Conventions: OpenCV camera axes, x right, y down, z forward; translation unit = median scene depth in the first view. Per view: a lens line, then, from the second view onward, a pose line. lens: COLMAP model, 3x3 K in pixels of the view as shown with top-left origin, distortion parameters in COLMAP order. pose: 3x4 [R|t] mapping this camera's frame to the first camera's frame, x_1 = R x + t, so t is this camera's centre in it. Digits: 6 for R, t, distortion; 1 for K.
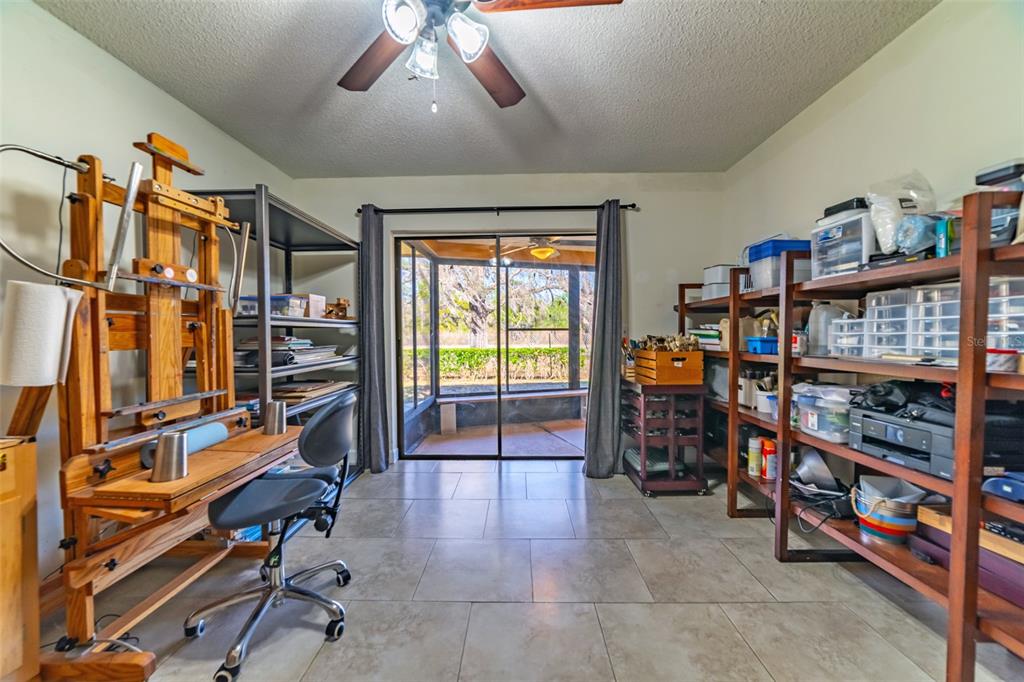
lens RADIAL K [[396.3, 0, 508.1], [0, 396.3, 344.0], [0, 0, 1]] dist [-0.018263, 0.007266]
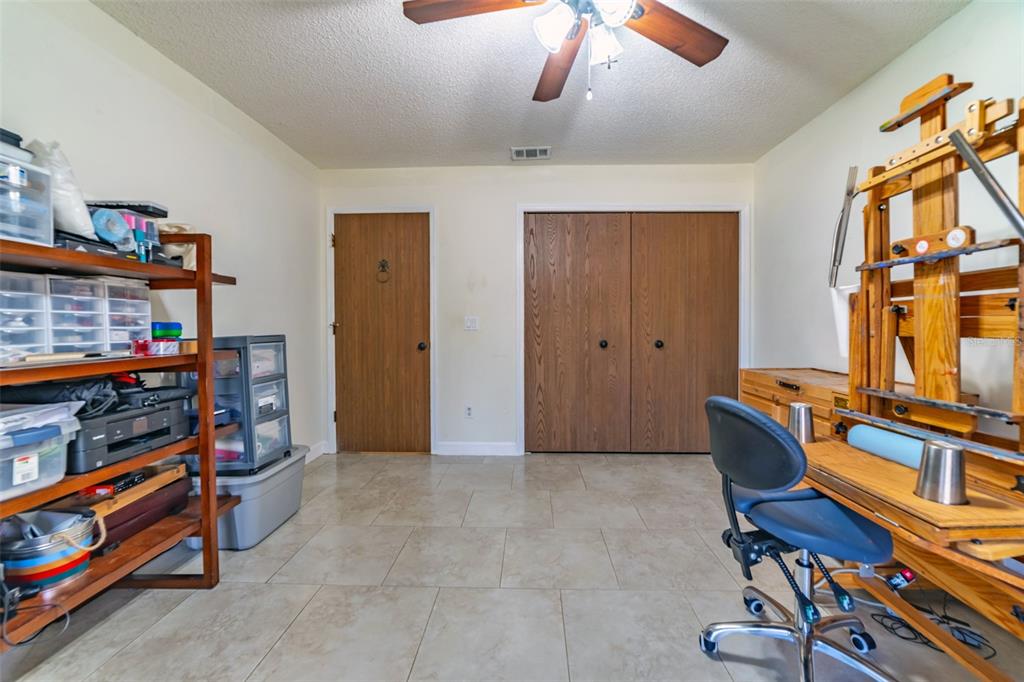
lens RADIAL K [[396.3, 0, 508.1], [0, 396.3, 344.0], [0, 0, 1]] dist [-0.018263, 0.007266]
pose [[-0.999731, 0.009218, 0.021293, 0.002927], [0.010616, 0.997728, 0.066525, -0.038988], [-0.020631, 0.066734, -0.997558, 1.844551]]
